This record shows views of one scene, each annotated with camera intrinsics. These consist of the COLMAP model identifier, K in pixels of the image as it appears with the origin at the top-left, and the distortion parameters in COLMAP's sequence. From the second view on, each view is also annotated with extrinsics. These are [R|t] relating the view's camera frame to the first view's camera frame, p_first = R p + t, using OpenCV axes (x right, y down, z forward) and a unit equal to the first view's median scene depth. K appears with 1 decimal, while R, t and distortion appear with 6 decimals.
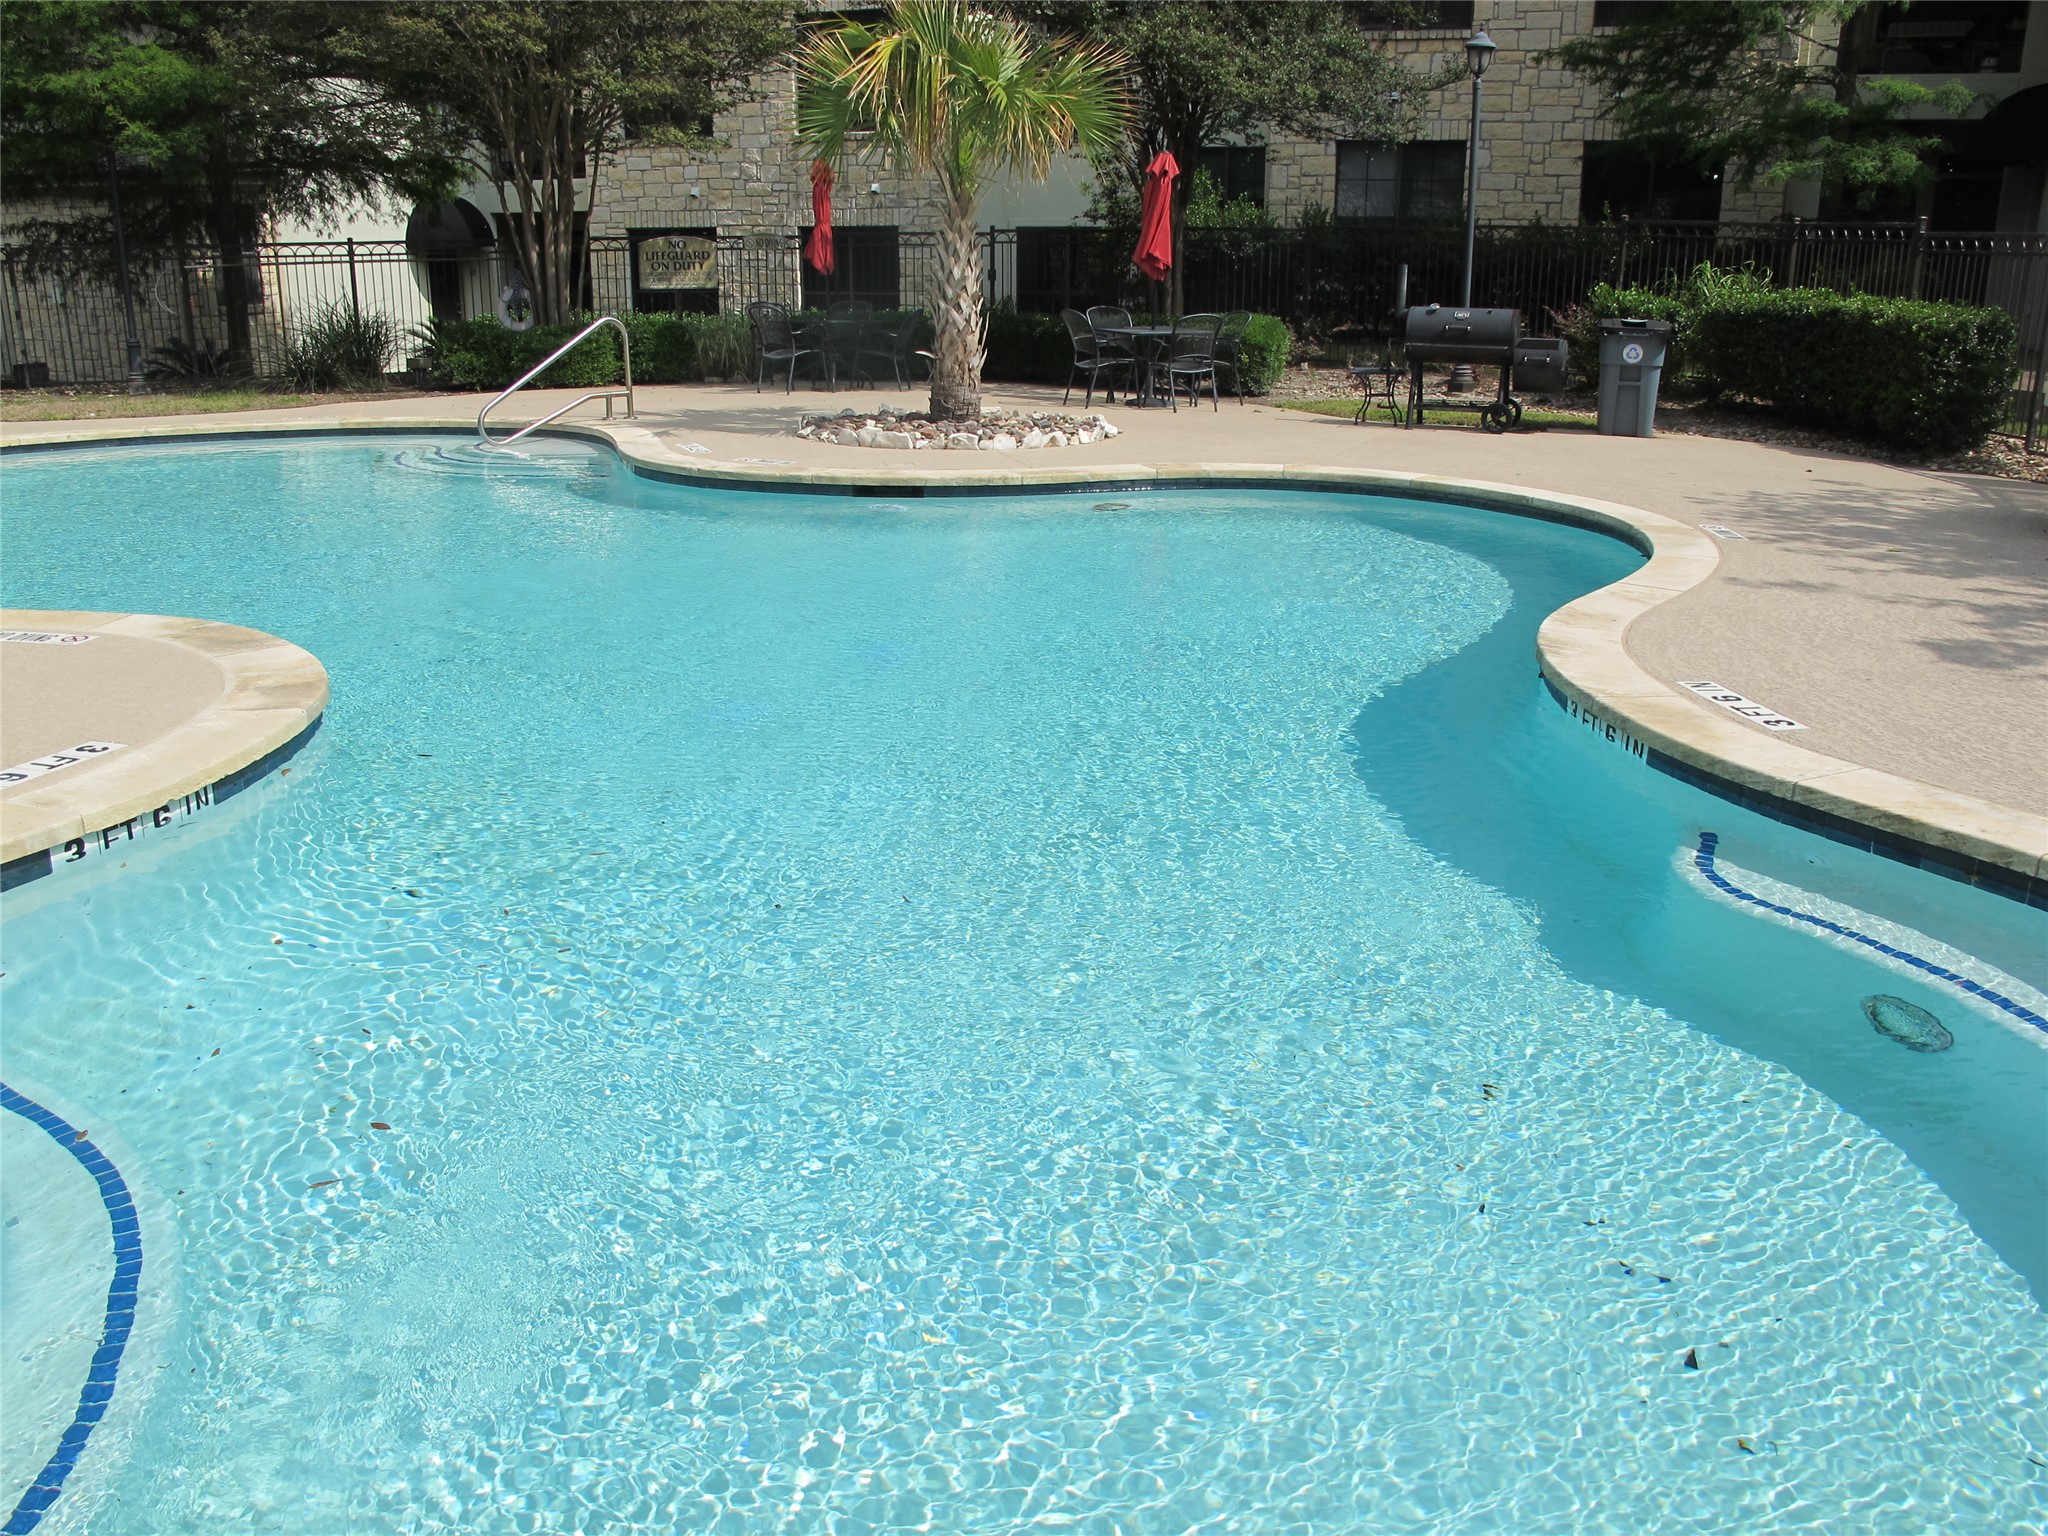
lens RADIAL K [[1708.7, 0, 1024.0], [0, 1708.7, 768.0], [0, 0, 1]] dist [-0.136065, 0.083245]
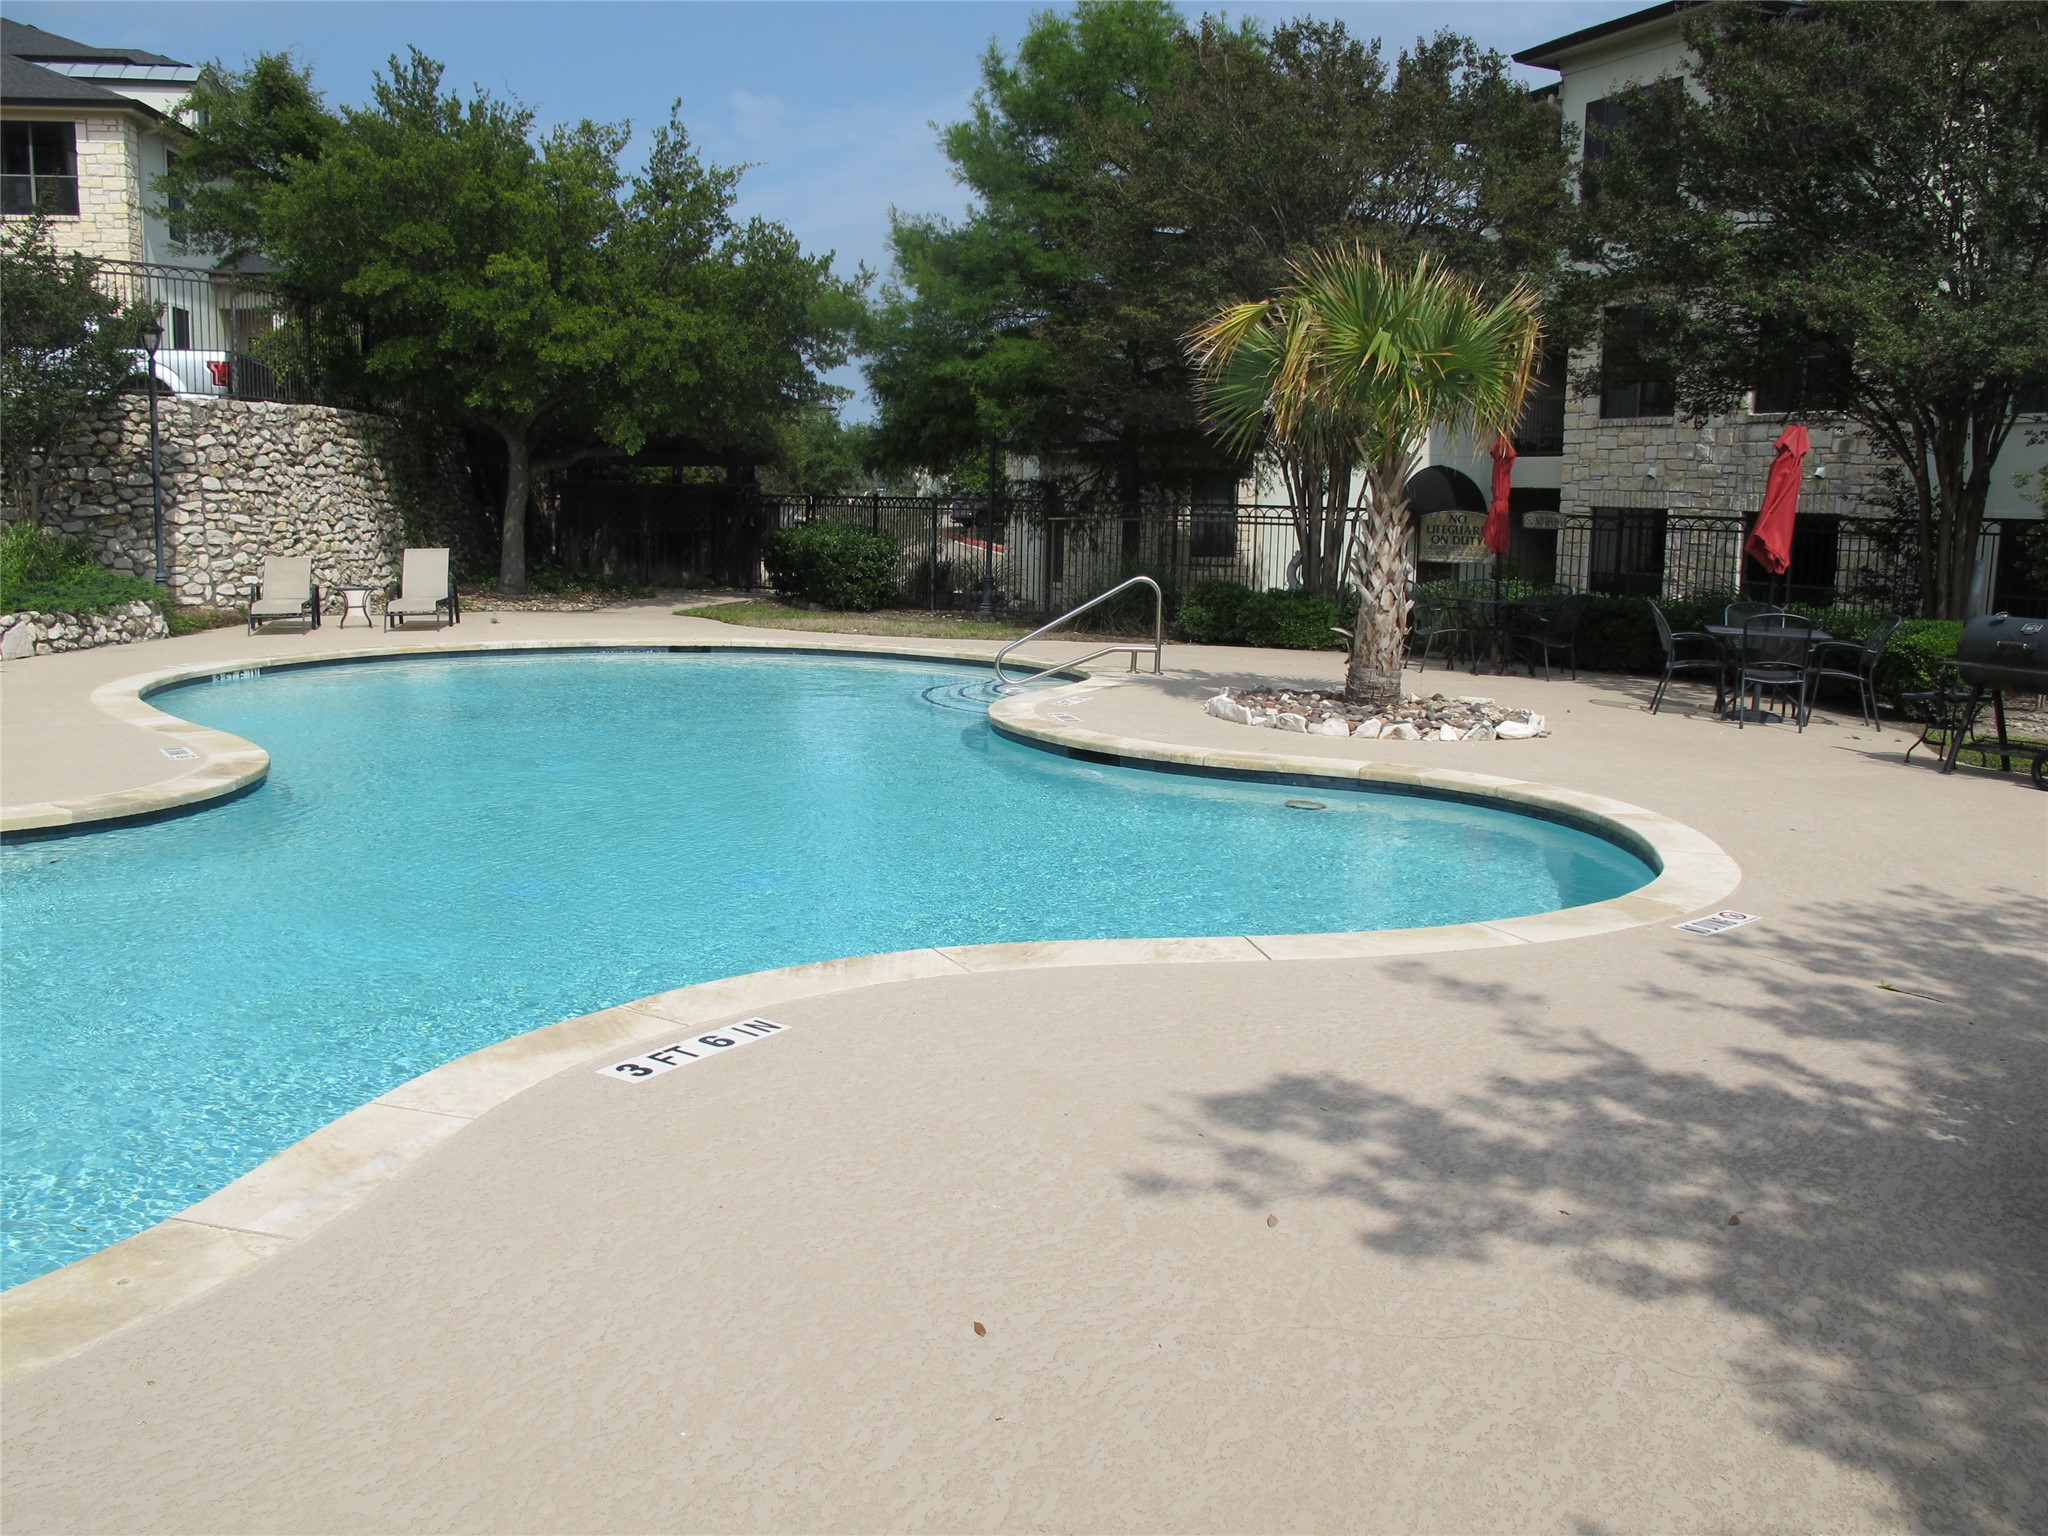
lens RADIAL K [[1708.7, 0, 1024.0], [0, 1708.7, 768.0], [0, 0, 1]] dist [-0.136065, 0.083245]
pose [[0.718601, 0.118997, -0.685166, 0.243946], [-0.226931, 0.971443, -0.069288, -0.033972], [0.657355, 0.205276, 0.725084, 0.112639]]
